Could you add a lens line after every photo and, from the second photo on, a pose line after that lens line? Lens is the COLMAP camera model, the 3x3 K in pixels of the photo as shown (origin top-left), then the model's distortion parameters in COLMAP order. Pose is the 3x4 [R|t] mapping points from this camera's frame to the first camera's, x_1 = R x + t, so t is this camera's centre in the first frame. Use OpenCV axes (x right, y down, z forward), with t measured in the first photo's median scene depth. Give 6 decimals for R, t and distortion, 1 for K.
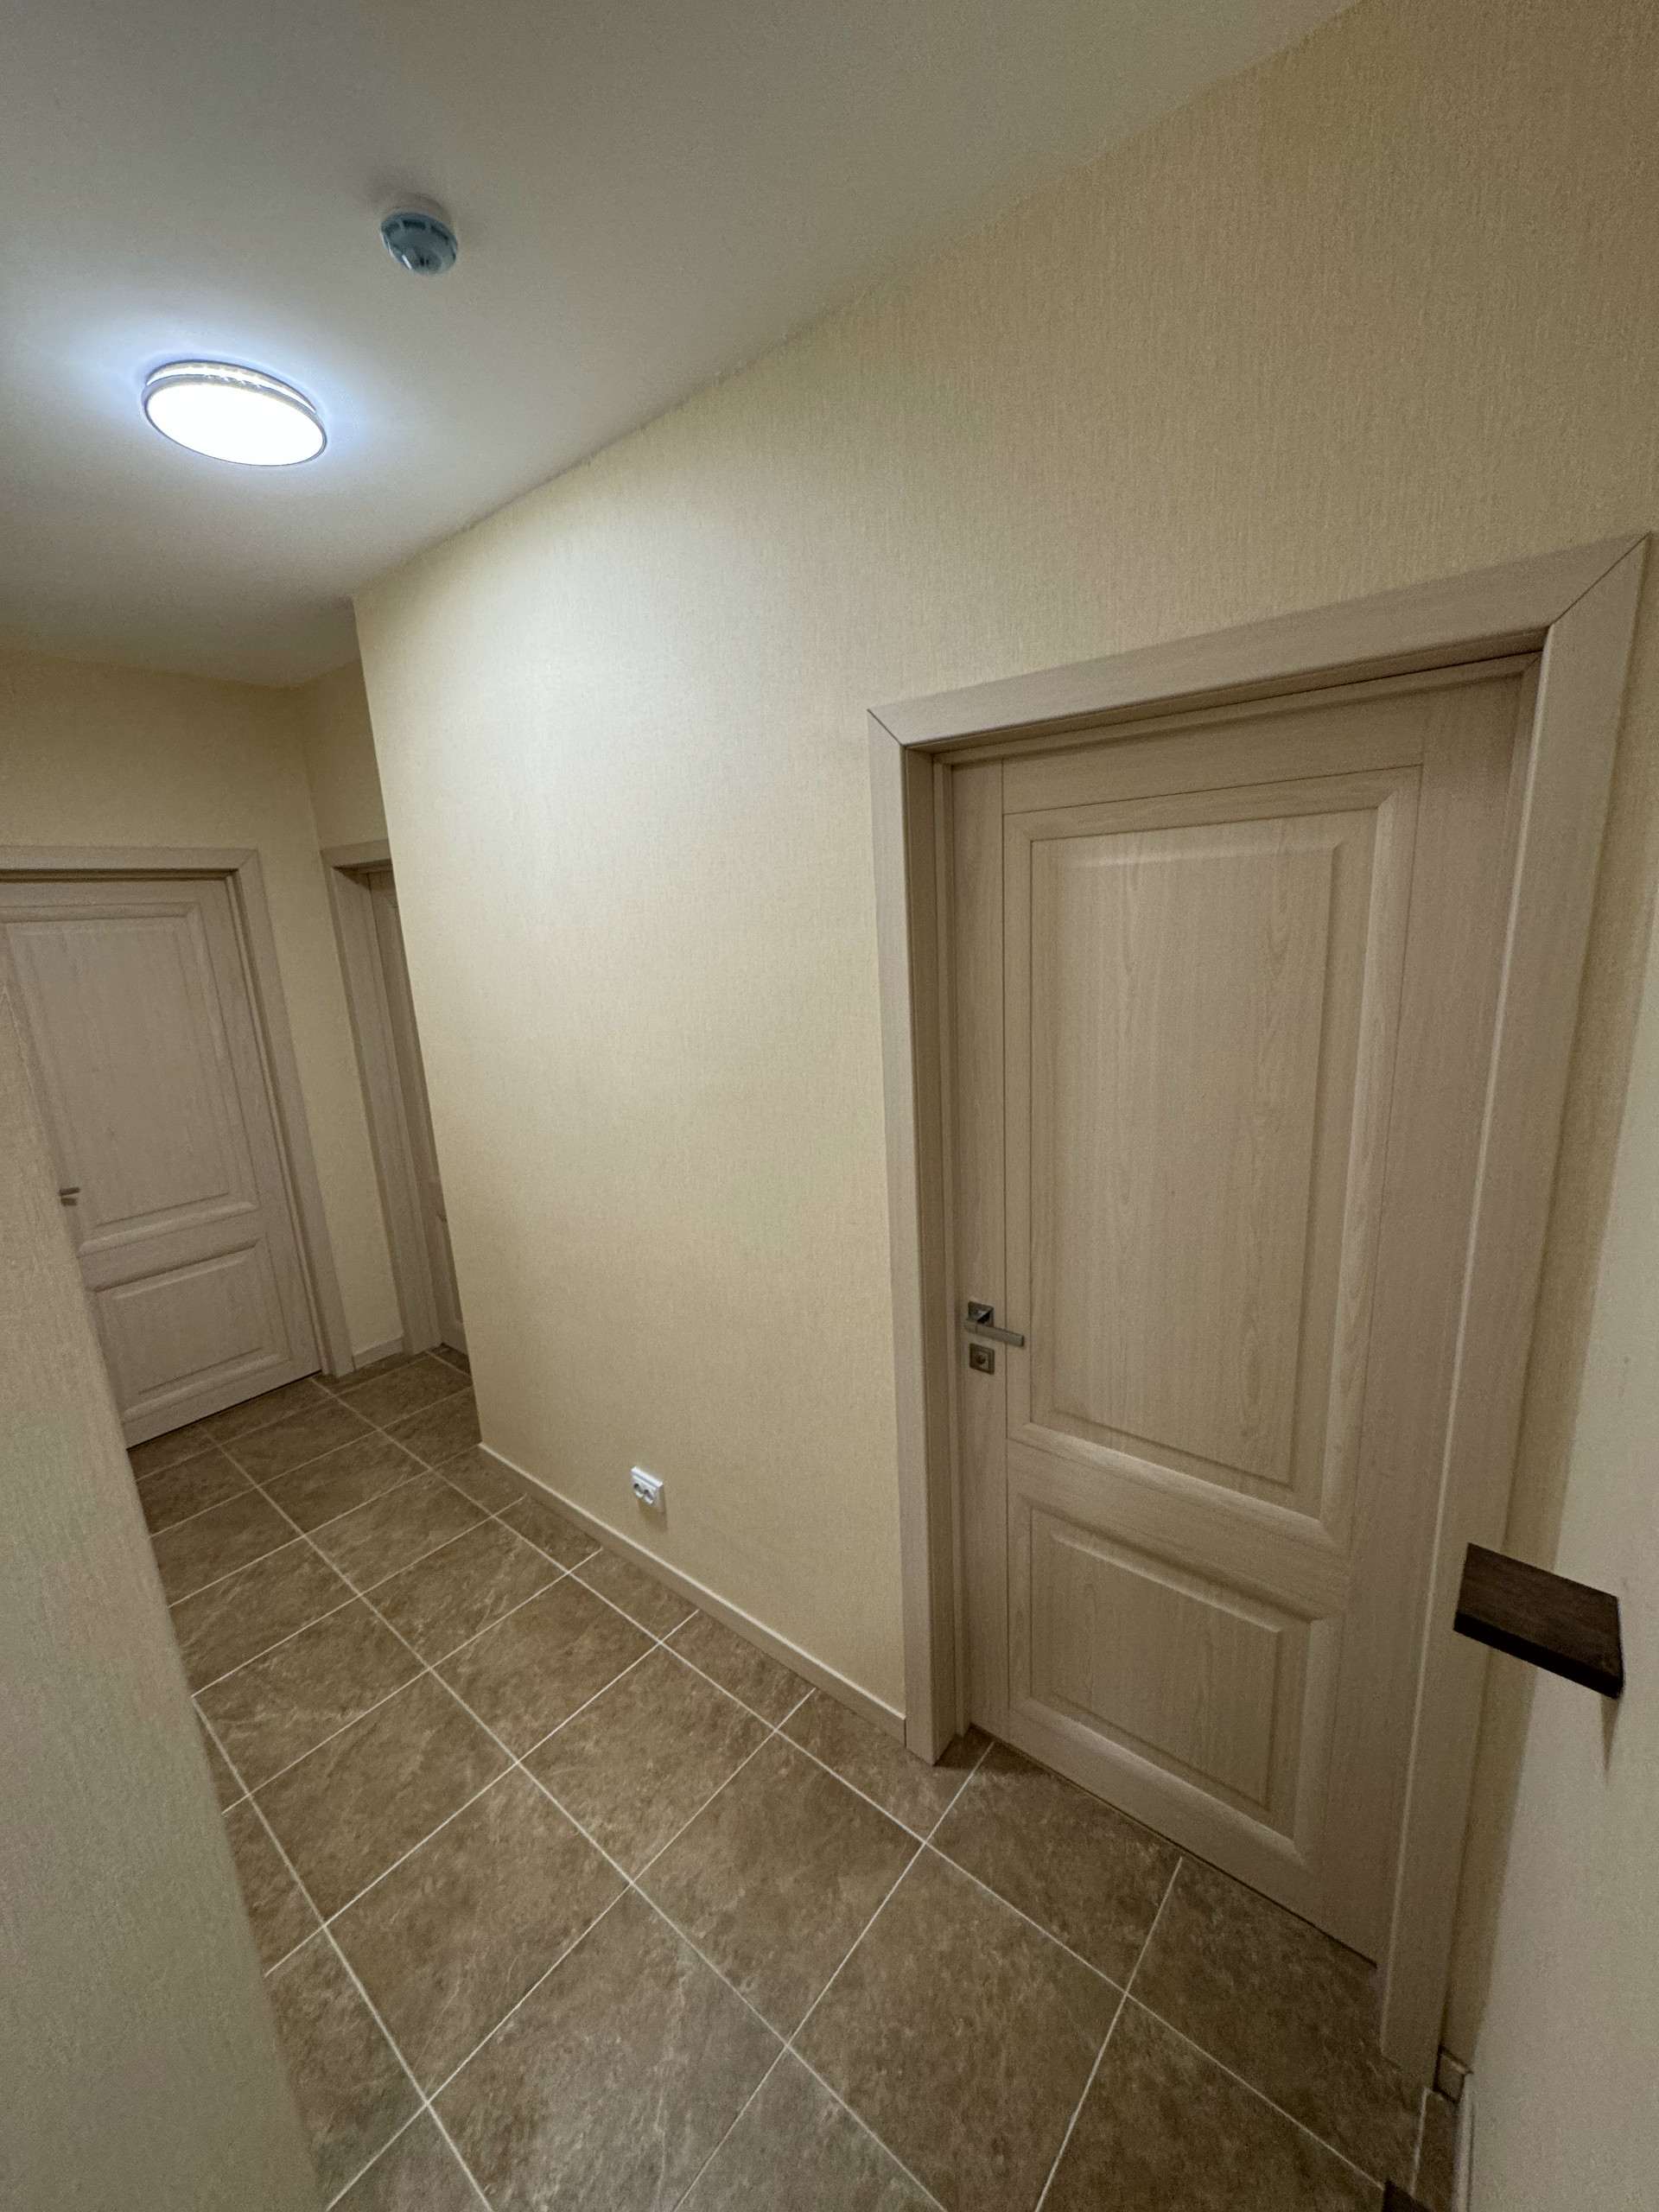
lens RADIAL K [[879.6, 0, 829.5], [0, 879.6, 1106.0], [0, 0, 1]] dist [0.000646, -0.000196]
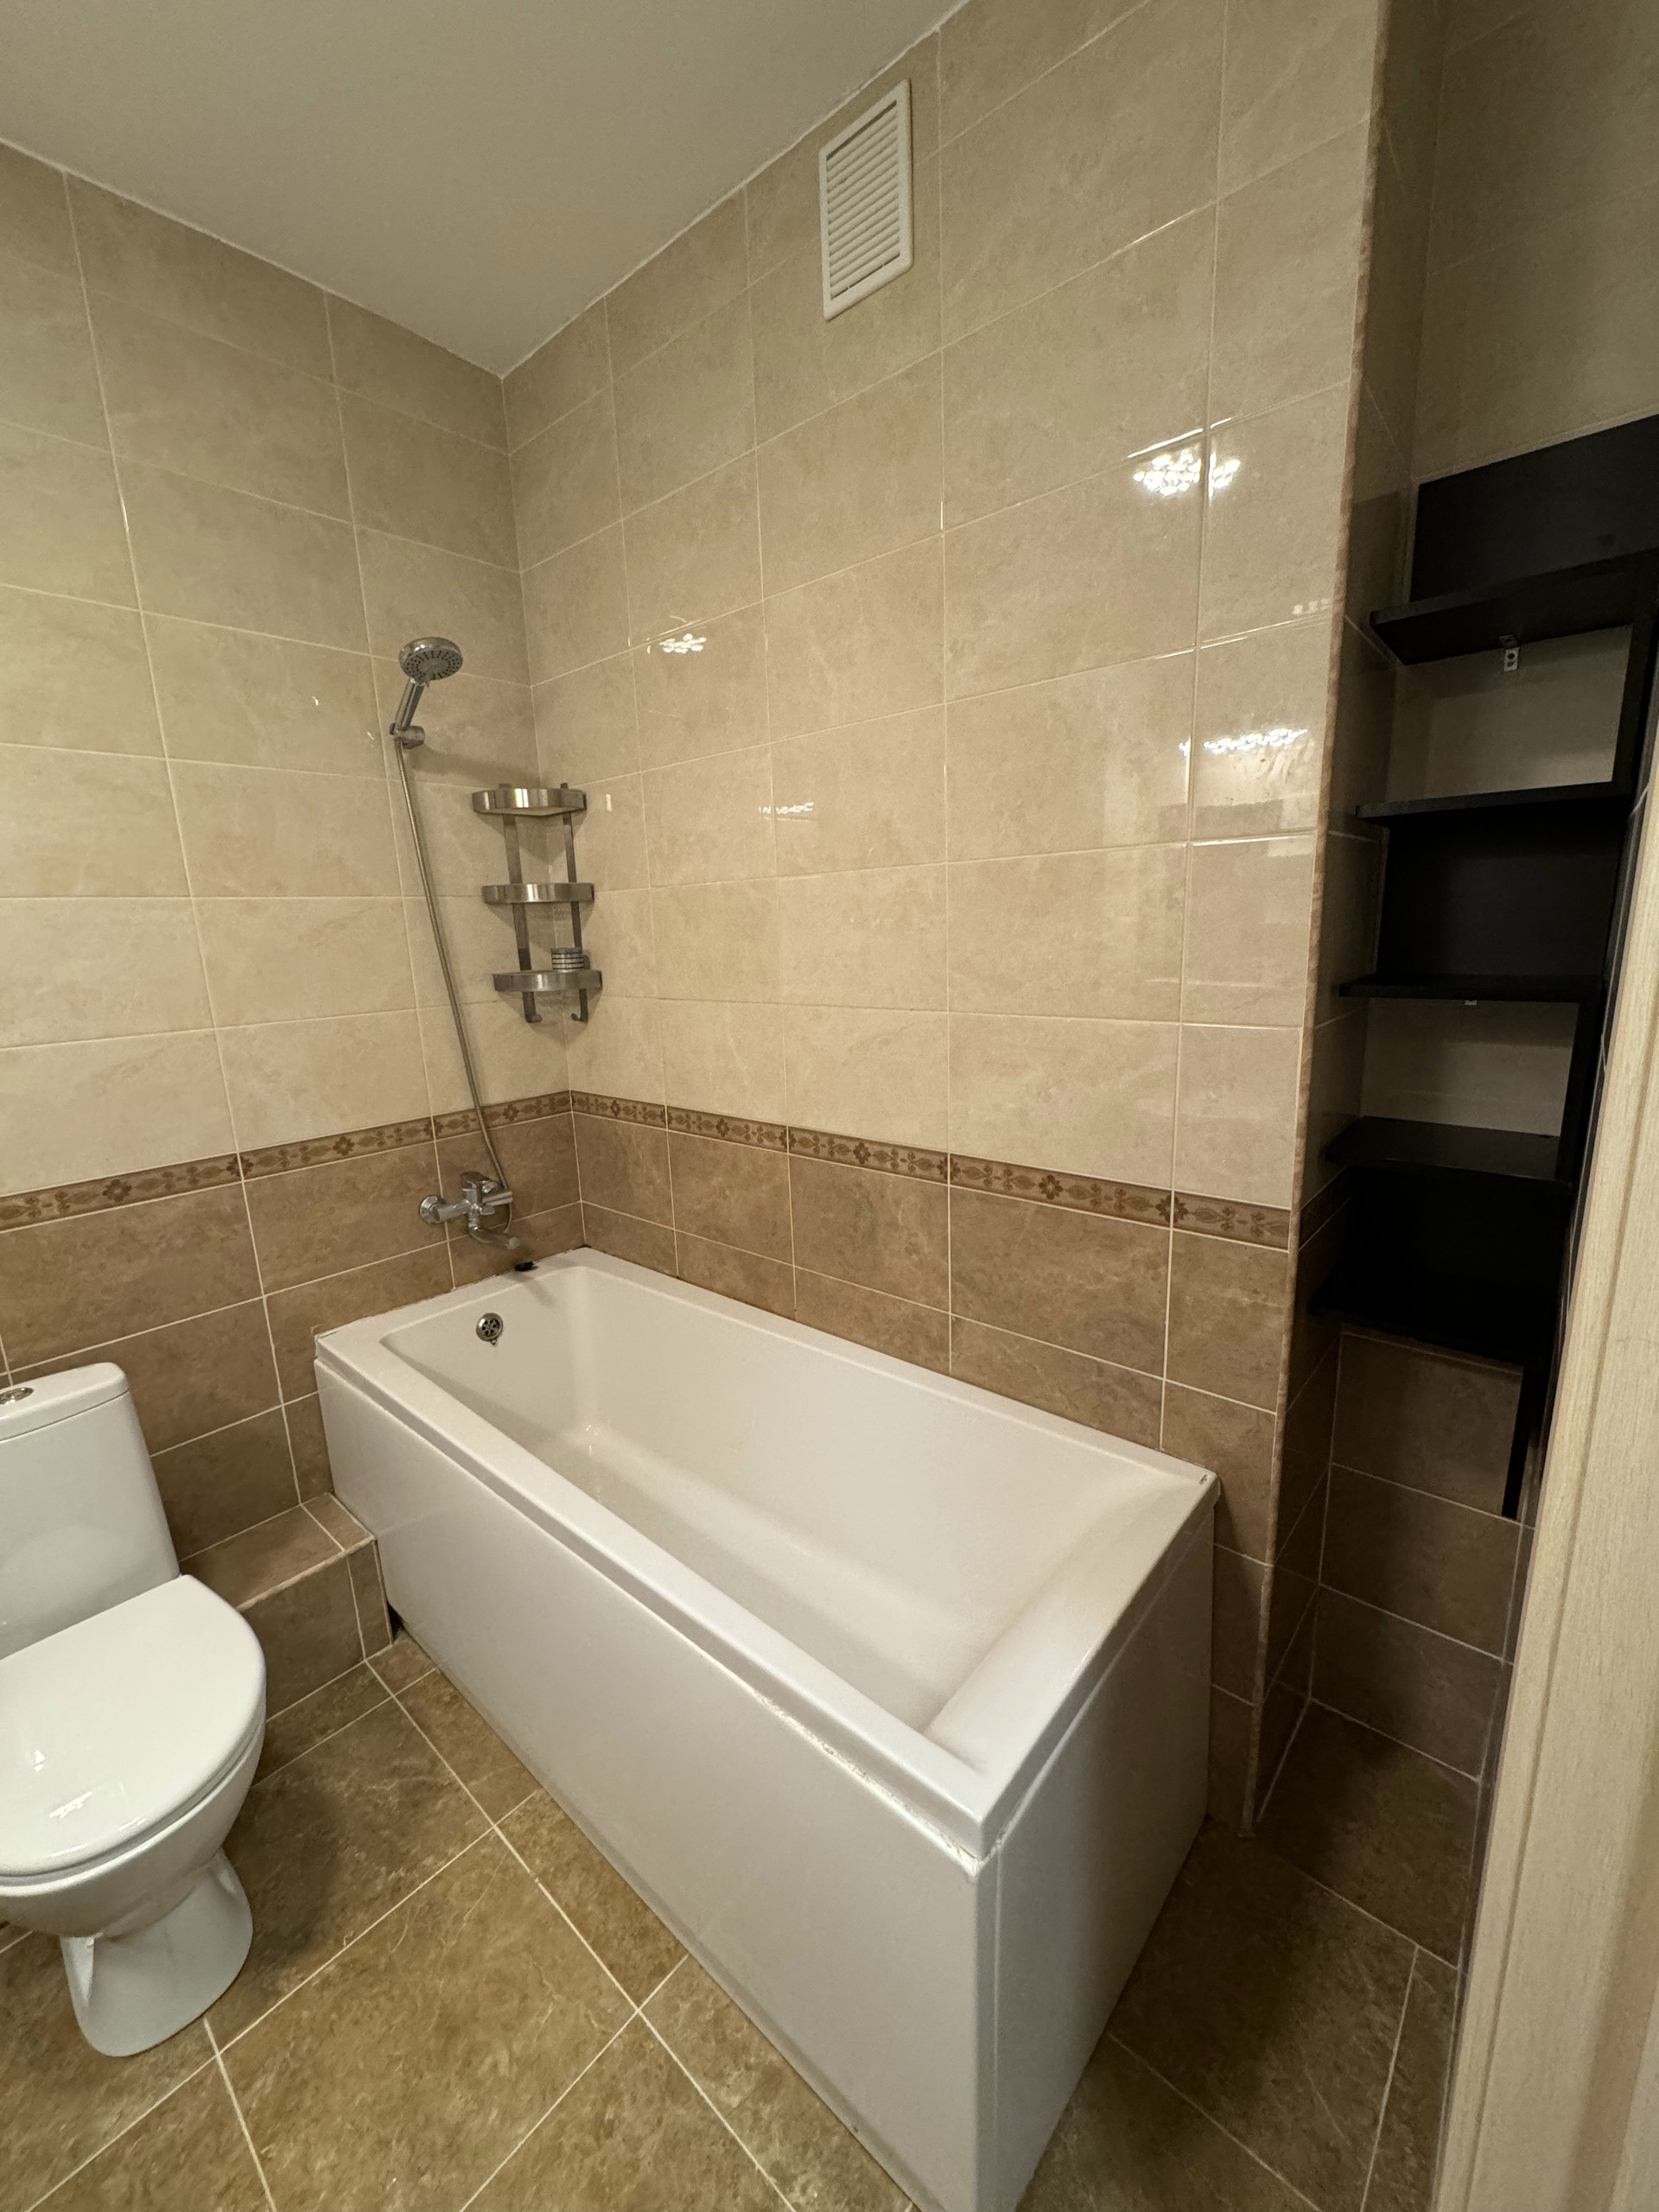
lens RADIAL K [[879.6, 0, 829.5], [0, 879.6, 1106.0], [0, 0, 1]] dist [0.000646, -0.000196]
pose [[-0.995803, 0.077614, 0.048513, -0.577086], [0.090801, 0.904364, 0.416991, -0.033584], [-0.011509, 0.419645, -0.907615, 0.943726]]
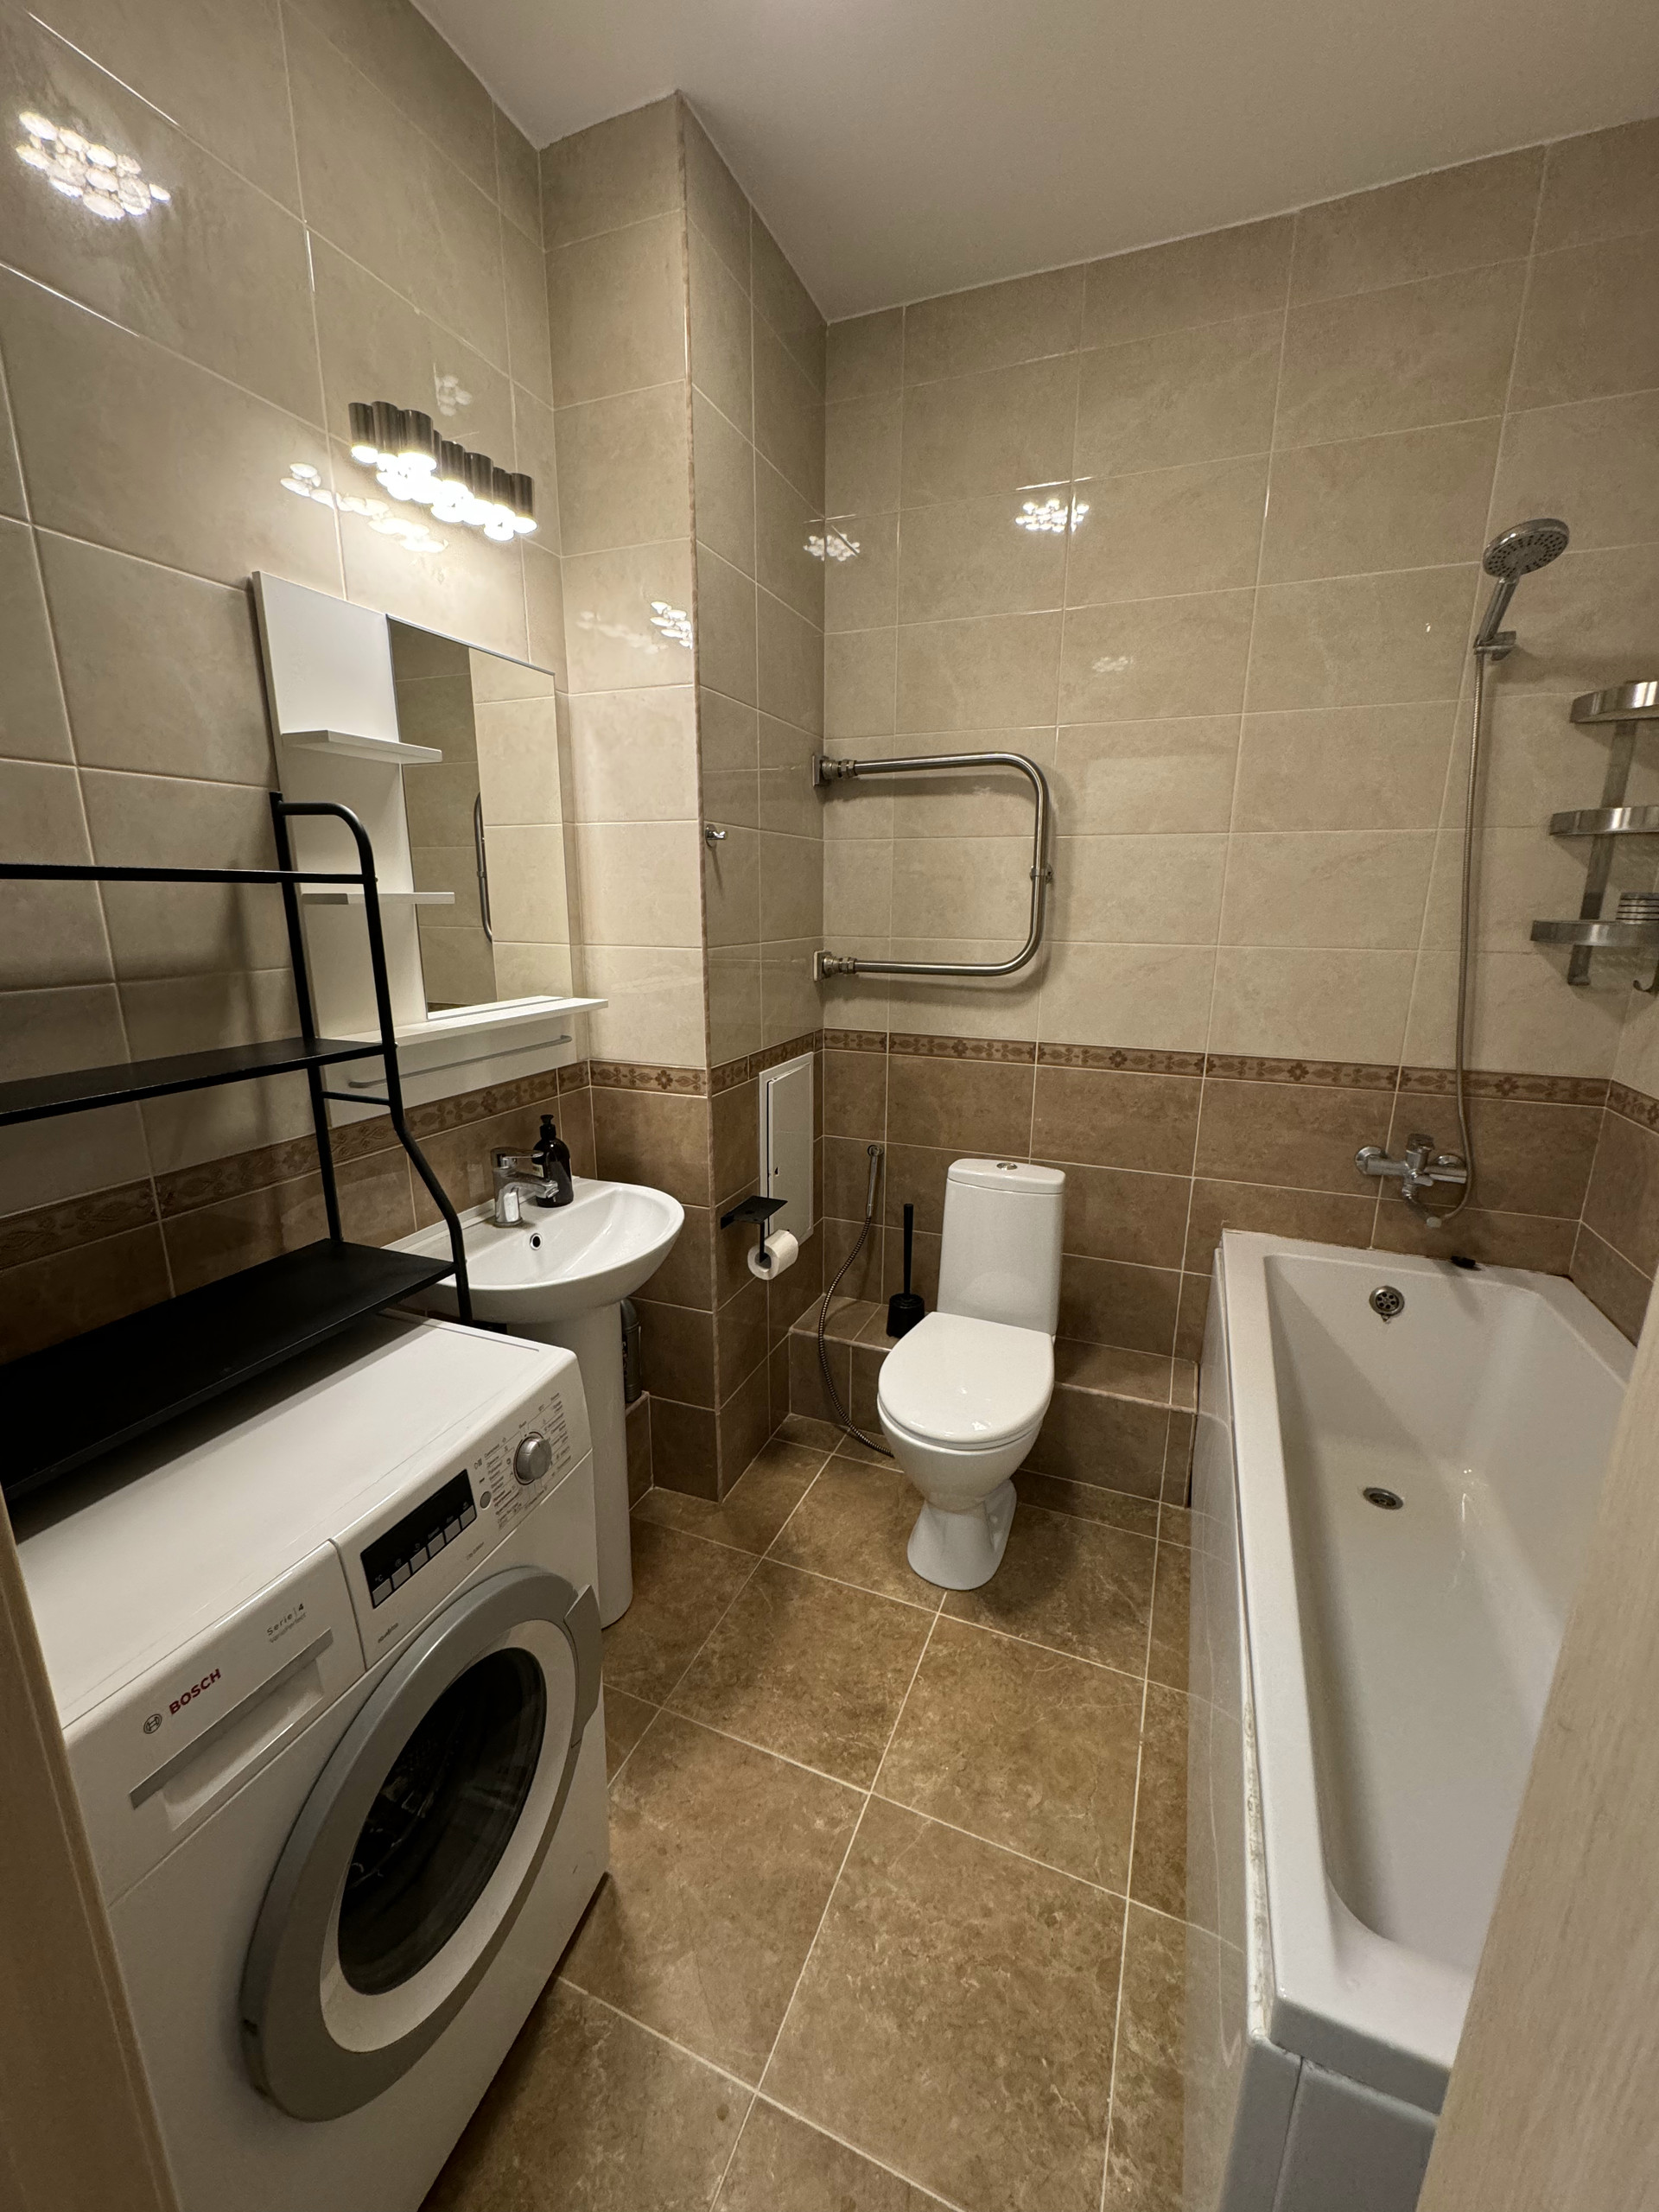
lens RADIAL K [[879.6, 0, 829.5], [0, 879.6, 1106.0], [0, 0, 1]] dist [0.000646, -0.000196]
pose [[-0.287870, -0.176600, 0.941246, -0.769037], [0.224847, 0.942913, 0.245680, 0.017204], [-0.930900, 0.282360, -0.231728, 0.857888]]
